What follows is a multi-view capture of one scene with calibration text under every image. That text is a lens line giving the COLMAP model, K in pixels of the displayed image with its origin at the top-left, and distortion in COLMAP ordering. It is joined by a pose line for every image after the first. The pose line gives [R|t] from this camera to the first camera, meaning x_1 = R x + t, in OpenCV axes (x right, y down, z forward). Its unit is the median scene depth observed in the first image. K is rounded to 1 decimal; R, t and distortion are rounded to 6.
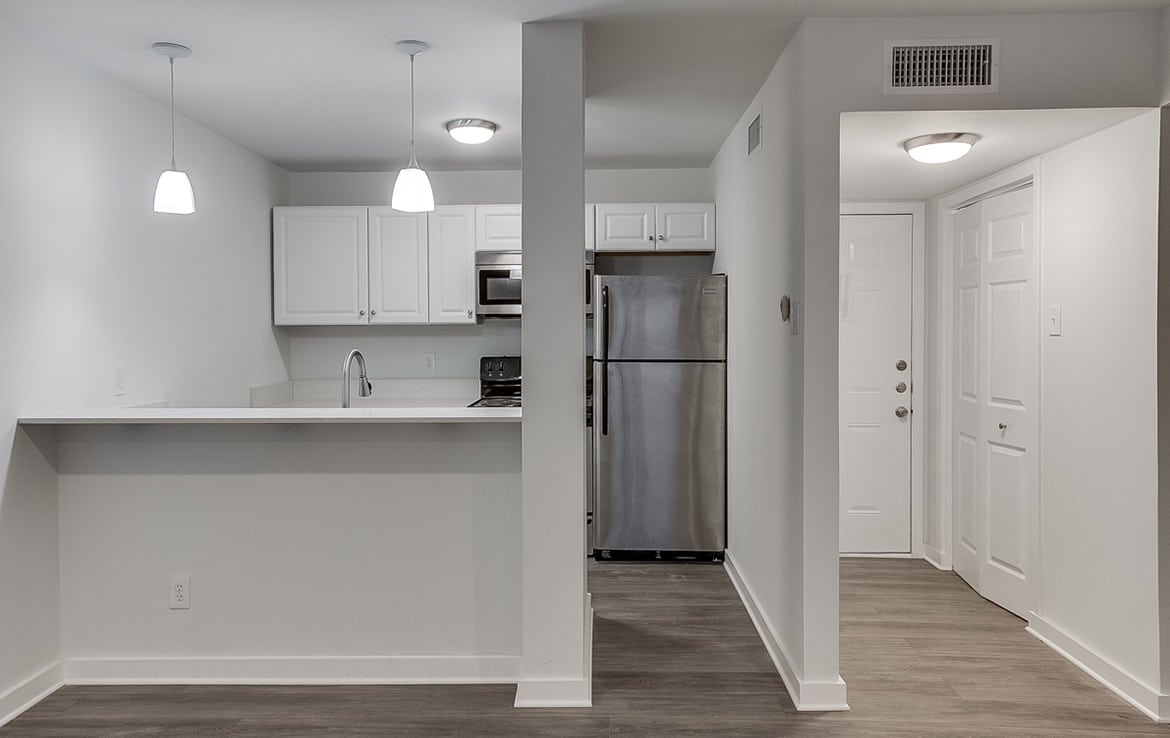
lens RADIAL K [[812.4, 0, 586.8], [0, 812.4, 356.0], [0, 0, 1]] dist [0.022354, 0.001052]
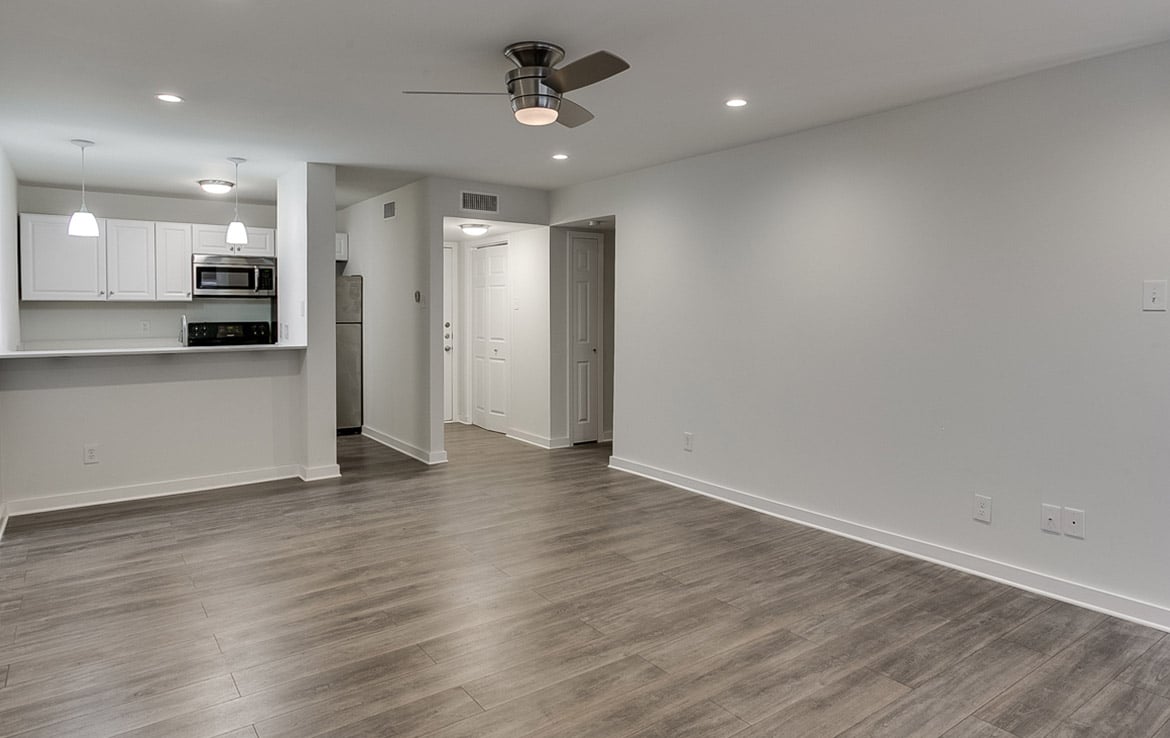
lens RADIAL K [[681.3, 0, 553.5], [0, 681.3, 355.6], [0, 0, 1]] dist [-0.027527, 0.000754]
pose [[0.823515, -0.031307, 0.566430, -0.310786], [0.010210, 0.999132, 0.040379, 0.019729], [-0.567203, -0.027469, 0.823120, -0.464719]]
